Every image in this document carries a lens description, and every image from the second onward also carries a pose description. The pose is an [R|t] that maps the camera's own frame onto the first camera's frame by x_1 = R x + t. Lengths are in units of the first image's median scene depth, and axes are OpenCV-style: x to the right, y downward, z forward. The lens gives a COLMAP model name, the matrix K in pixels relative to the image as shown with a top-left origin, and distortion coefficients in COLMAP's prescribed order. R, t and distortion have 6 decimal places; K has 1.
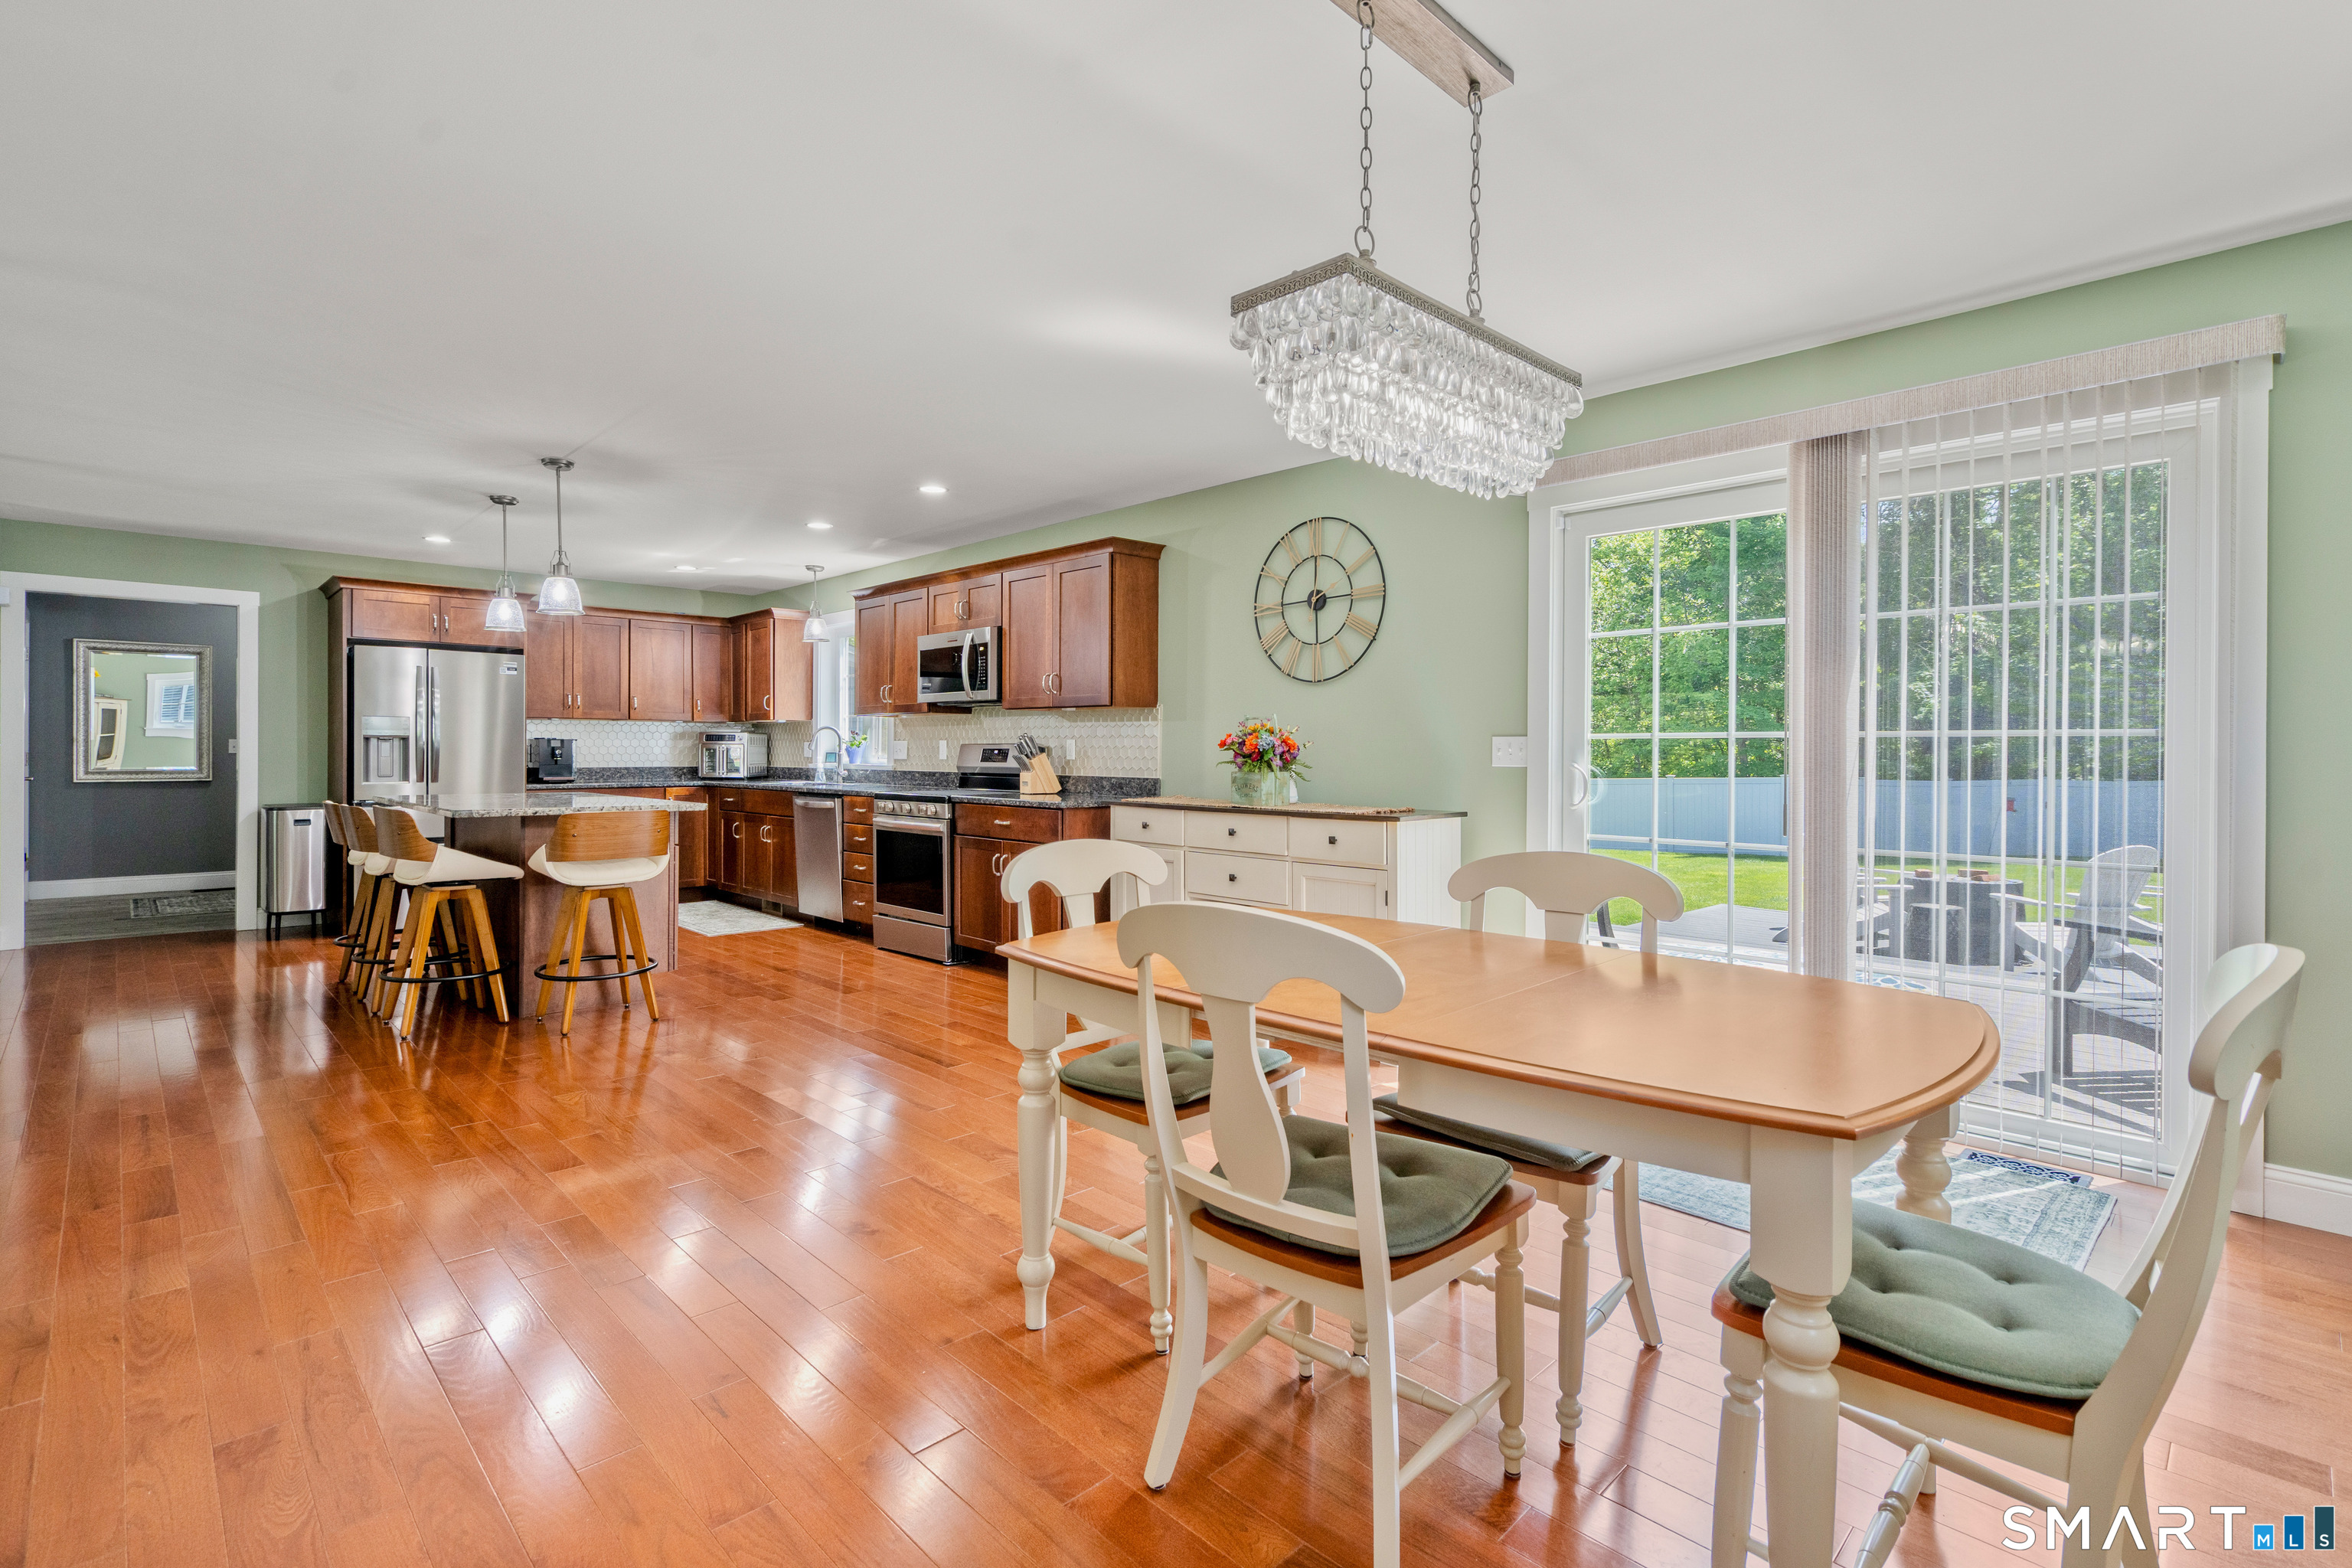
lens RADIAL K [[1082.4, 0, 1179.7], [0, 1082.4, 758.9], [0, 0, 1]] dist [-0.004525, 0.002203]
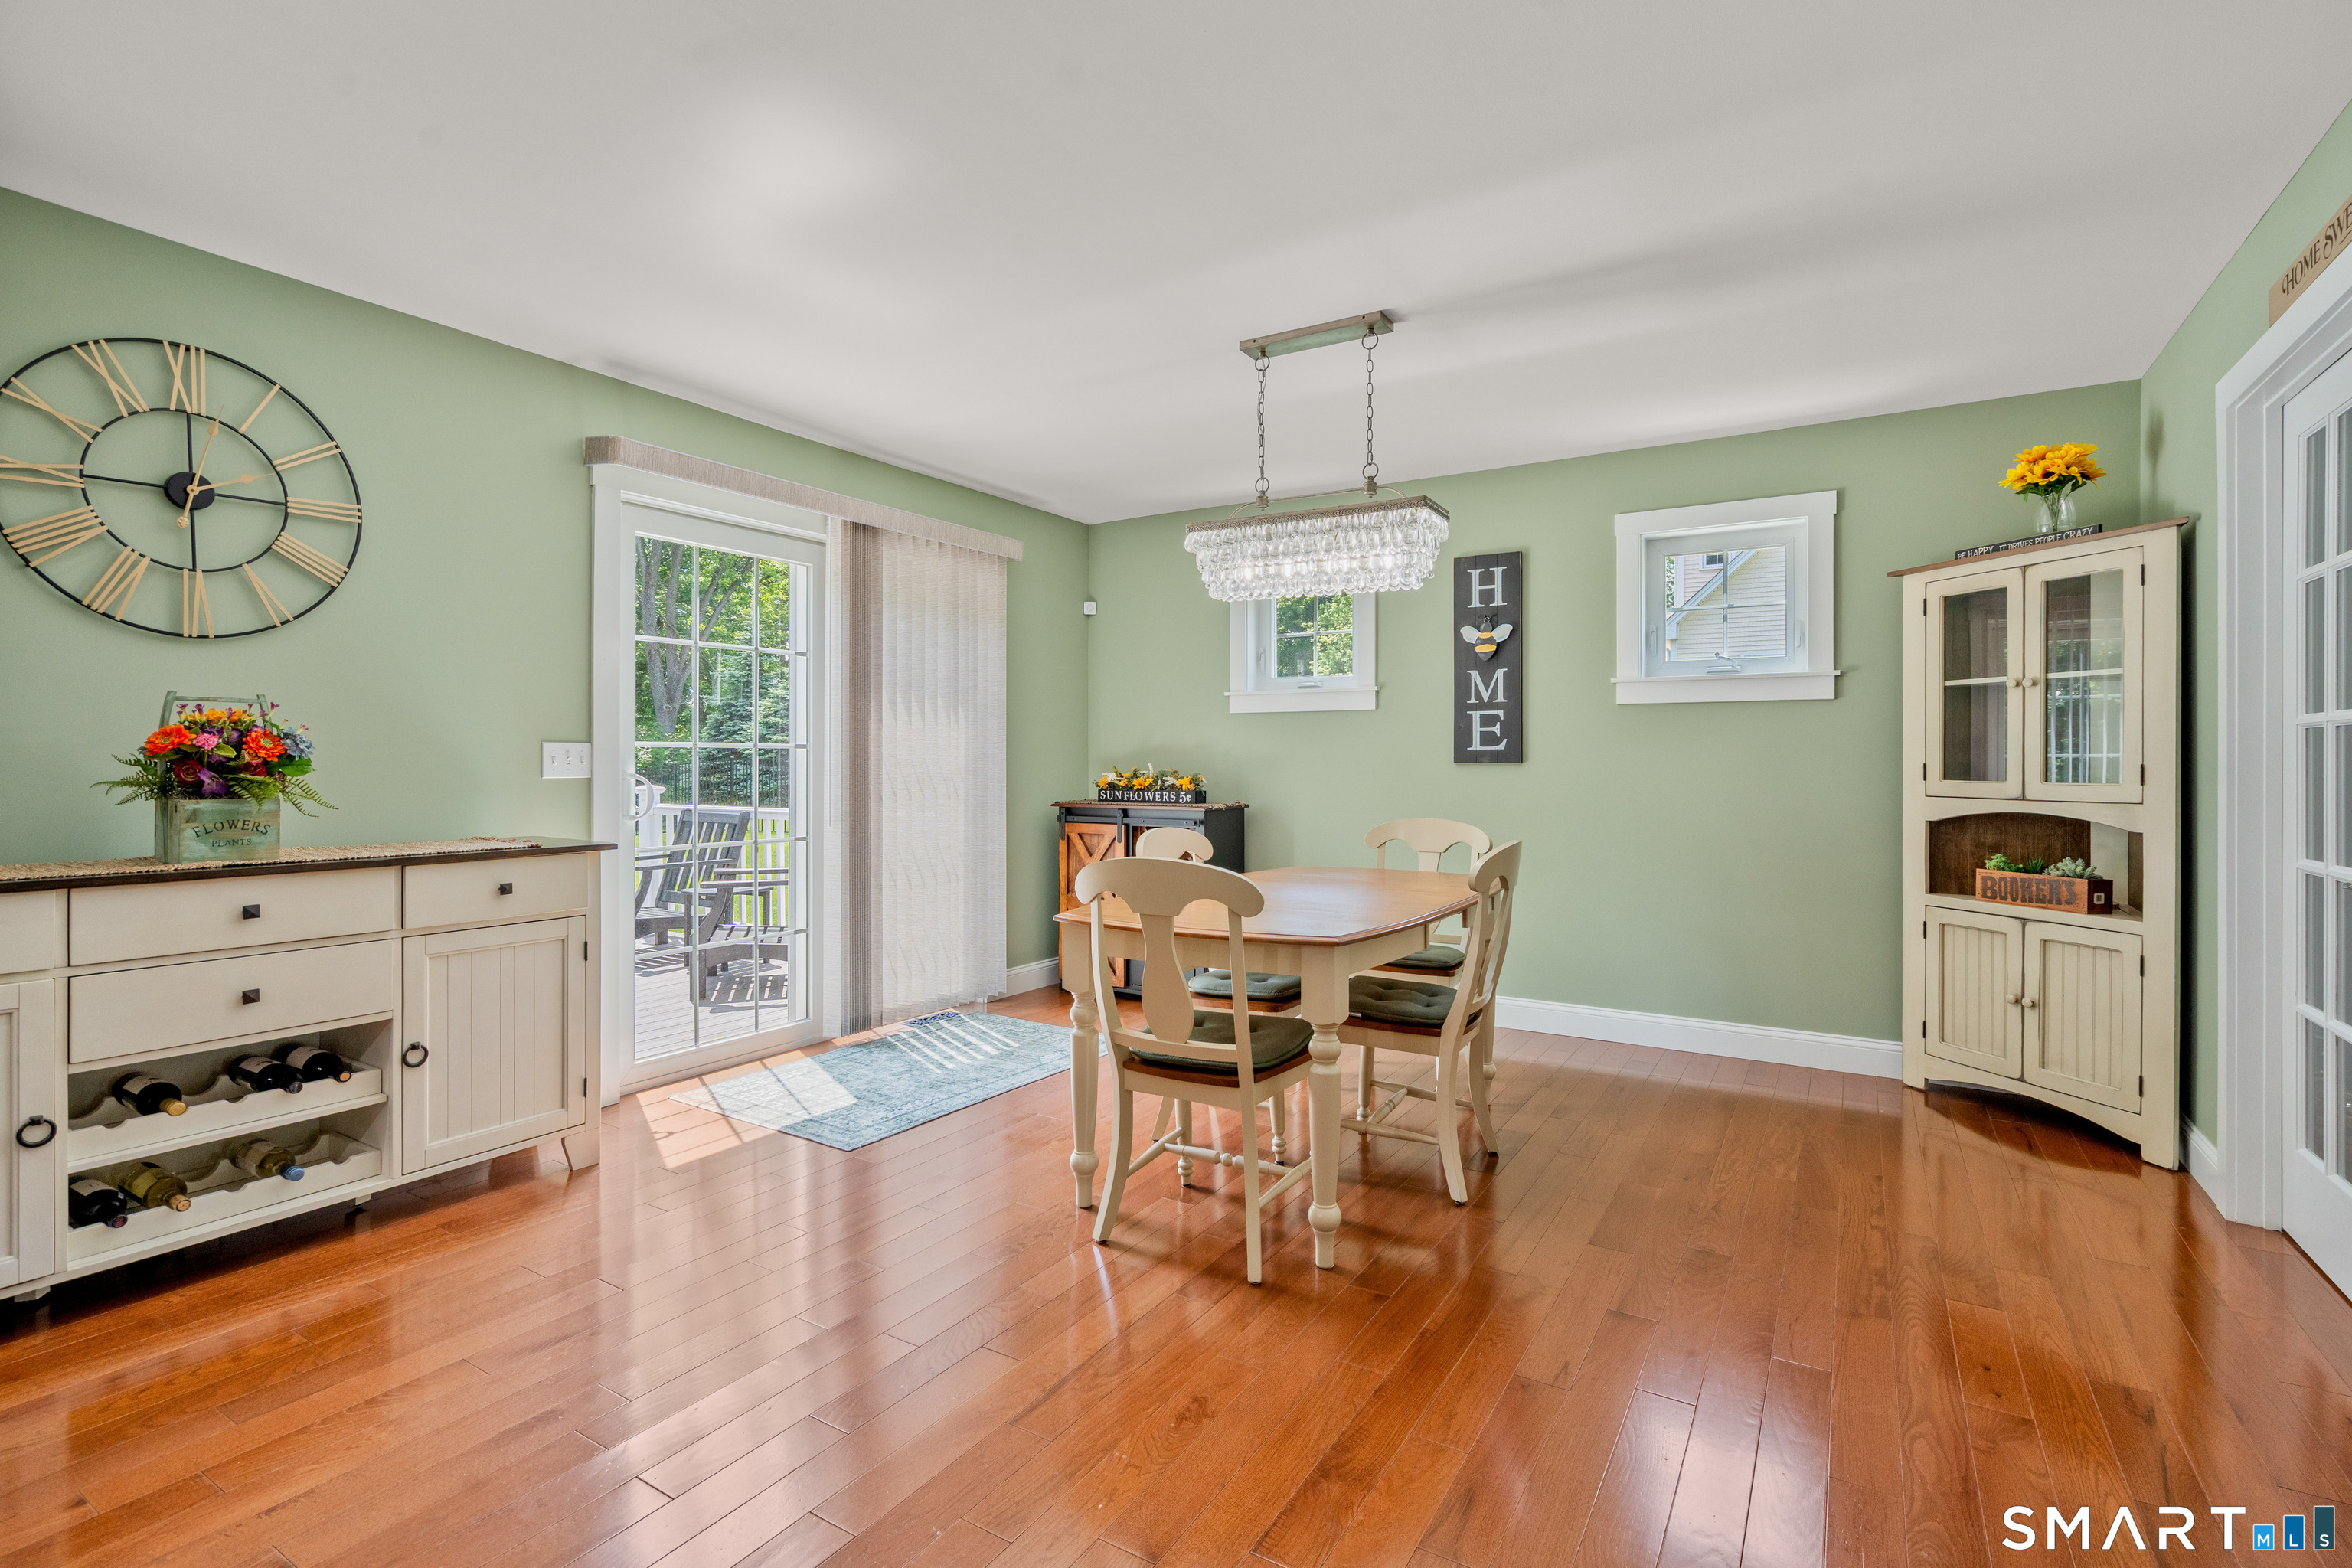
lens RADIAL K [[1082.4, 0, 1177.4], [0, 1082.4, 762.8], [0, 0, 1]] dist [-0.004525, 0.002203]
pose [[-0.230361, -0.003624, 0.973098, -0.397713], [0.005254, 0.999974, 0.004967, -0.004388], [-0.973091, 0.006257, -0.230336, 0.465950]]
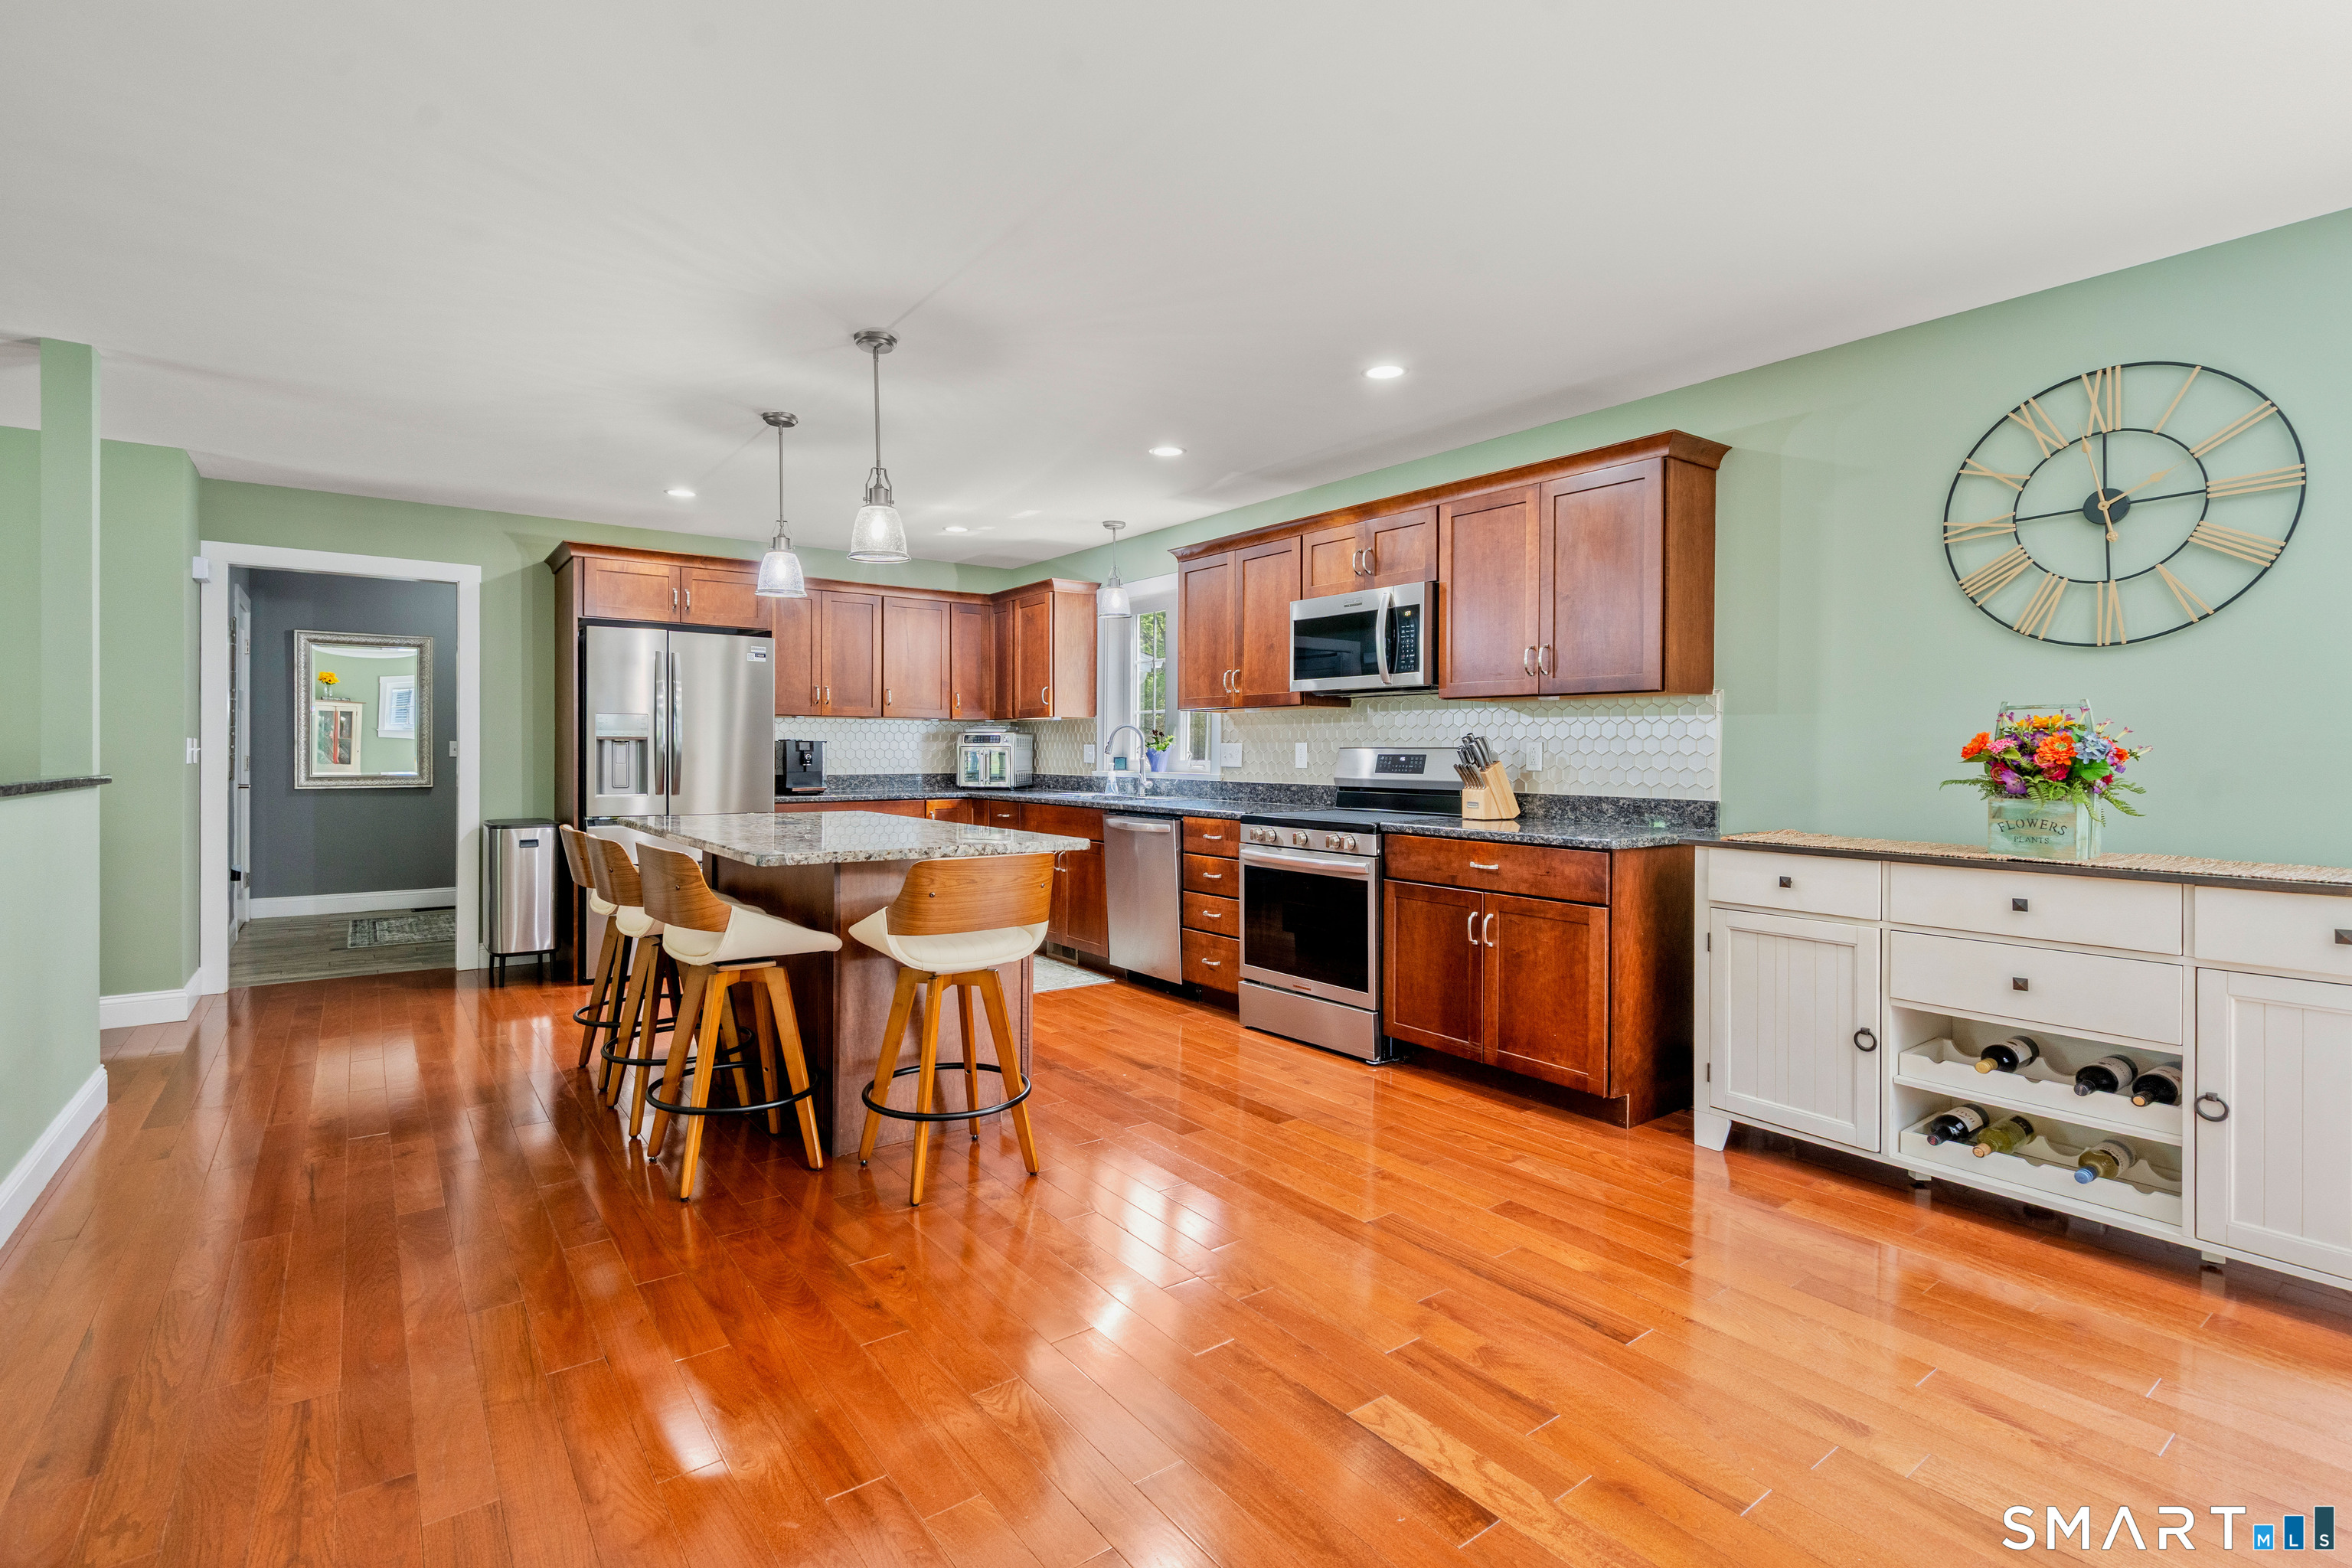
lens RADIAL K [[1082.4, 0, 1169.9], [0, 1082.4, 762.7], [0, 0, 1]] dist [-0.004525, 0.002203]
pose [[0.990696, 0.002173, -0.136075, -0.220723], [-0.001637, 0.999990, 0.004055, -0.006516], [0.136082, -0.003795, 0.990690, 0.256477]]
